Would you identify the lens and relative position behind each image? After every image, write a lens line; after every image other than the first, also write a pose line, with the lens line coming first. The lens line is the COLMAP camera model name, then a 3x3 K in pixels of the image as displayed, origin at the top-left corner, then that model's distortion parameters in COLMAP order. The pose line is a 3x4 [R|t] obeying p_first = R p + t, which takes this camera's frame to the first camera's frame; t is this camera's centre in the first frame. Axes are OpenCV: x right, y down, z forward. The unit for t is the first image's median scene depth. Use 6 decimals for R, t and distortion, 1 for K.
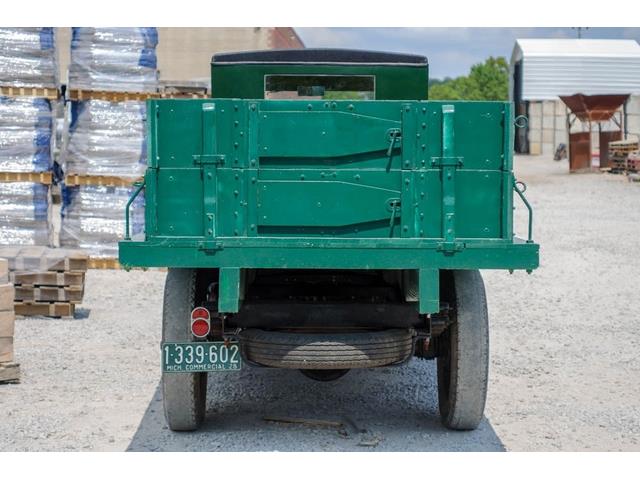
lens RADIAL K [[1635.7, 0, 318.8], [0, 1635.7, 241.2], [0, 0, 1]] dist [0.026468, 0.000000]
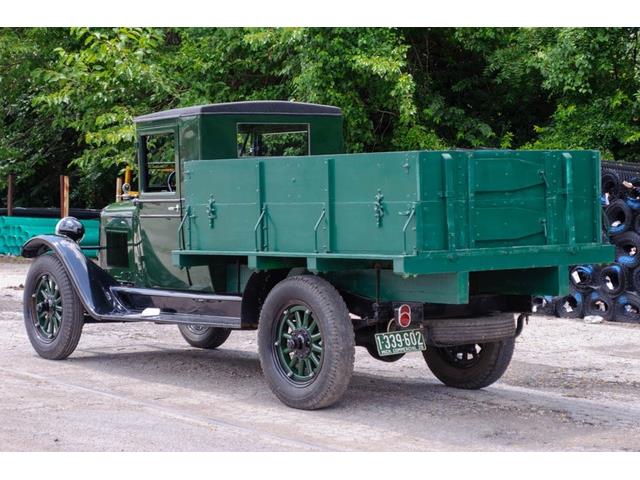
lens RADIAL K [[1786.0, 0, 322.1], [0, 1786.0, 237.7], [0, 0, 1]] dist [0.025378, 0.000000]
pose [[0.789707, -0.038506, 0.612274, -1.016268], [0.046765, 0.998903, 0.002504, -0.020992], [-0.611699, 0.026656, 0.790641, -0.113520]]
